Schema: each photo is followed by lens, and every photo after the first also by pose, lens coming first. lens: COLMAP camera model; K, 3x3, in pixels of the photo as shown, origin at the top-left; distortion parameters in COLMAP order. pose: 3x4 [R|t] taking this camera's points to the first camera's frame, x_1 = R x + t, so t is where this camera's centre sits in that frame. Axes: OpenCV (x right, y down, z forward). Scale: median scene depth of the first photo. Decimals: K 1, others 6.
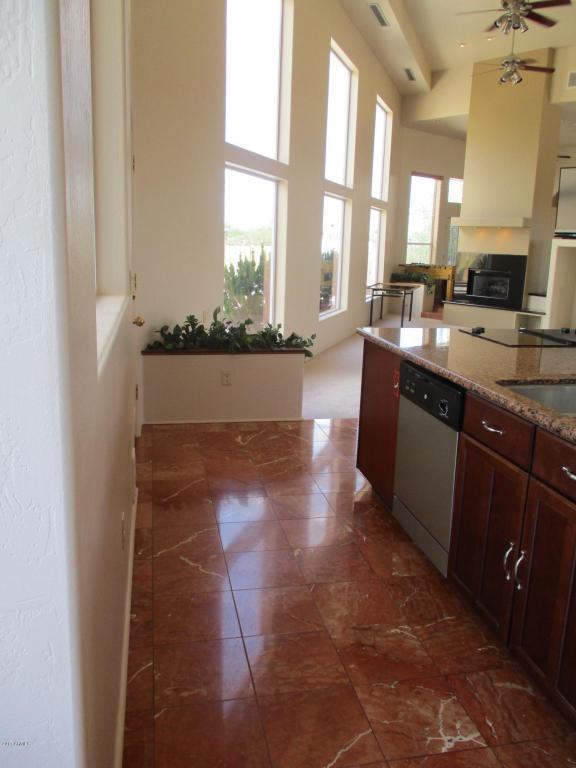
lens RADIAL K [[640.7, 0, 288.7], [0, 640.7, 374.8], [0, 0, 1]] dist [-0.028564, 0.020658]
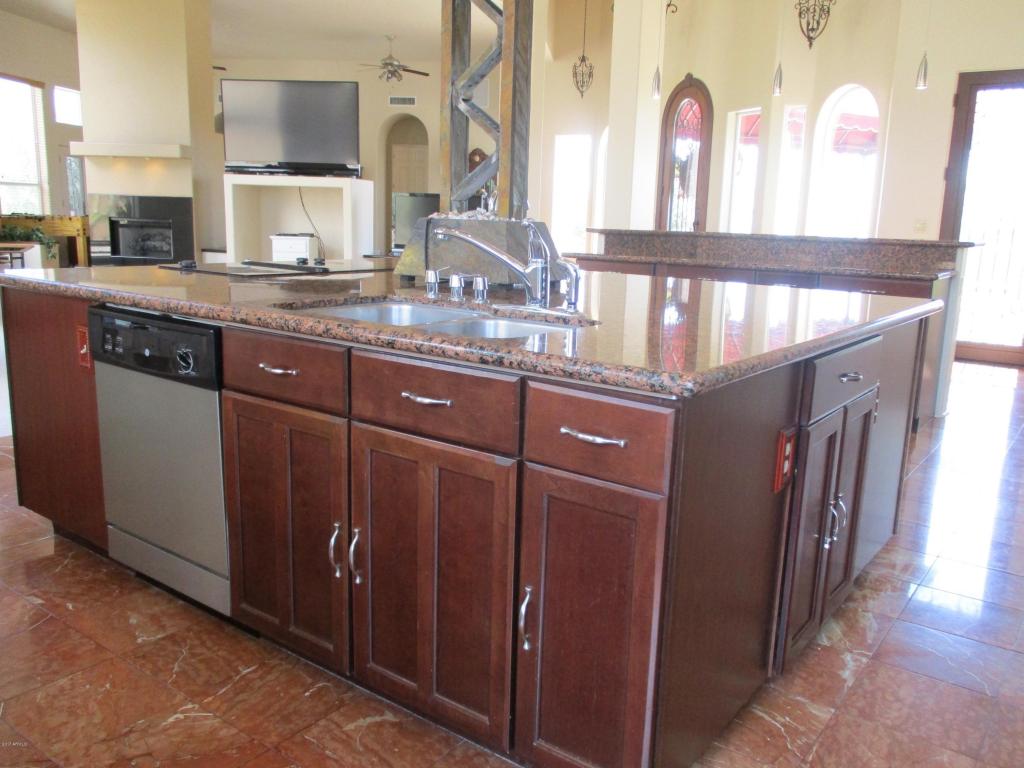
lens RADIAL K [[854.2, 0, 527.4], [0, 854.2, 384.9], [0, 0, 1]] dist [-0.028564, 0.020658]
pose [[0.739066, -0.141807, 0.658538, -0.023421], [0.131652, 0.989146, 0.065249, 0.020965], [-0.660644, 0.038475, 0.749713, 0.040821]]
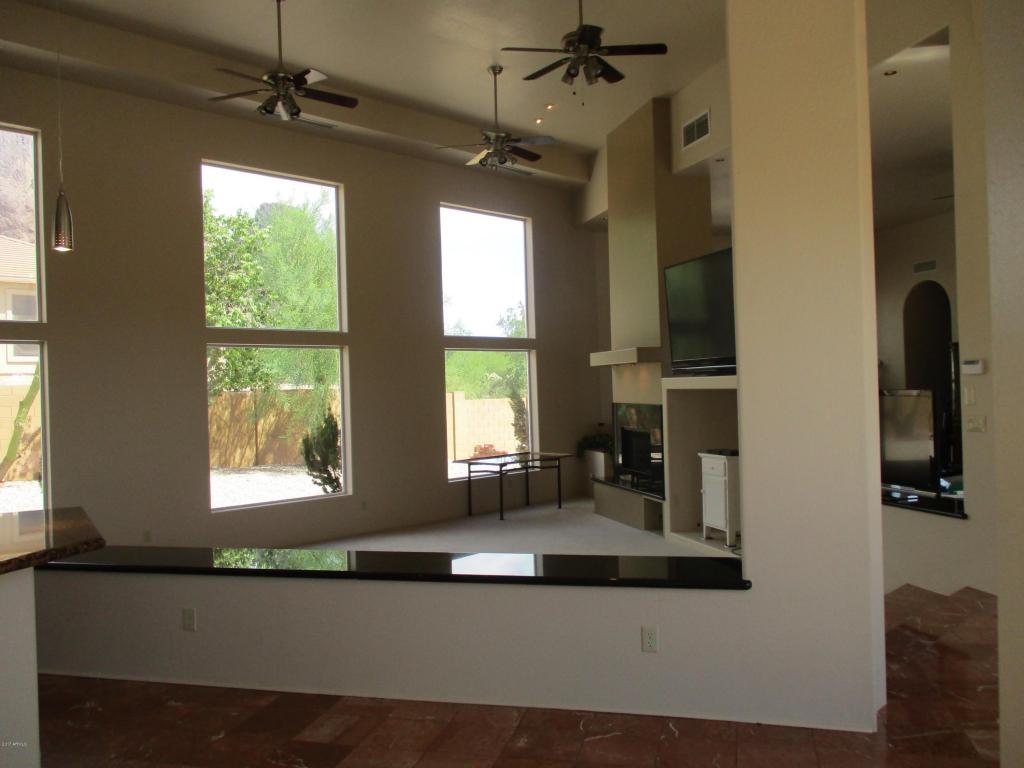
lens RADIAL K [[854.2, 0, 522.7], [0, 854.2, 383.6], [0, 0, 1]] dist [-0.028564, 0.020658]
pose [[0.896829, -0.061396, -0.438096, 1.021724], [-0.032325, 0.978580, -0.203314, -0.052708], [0.441195, 0.196499, 0.875634, 0.329286]]
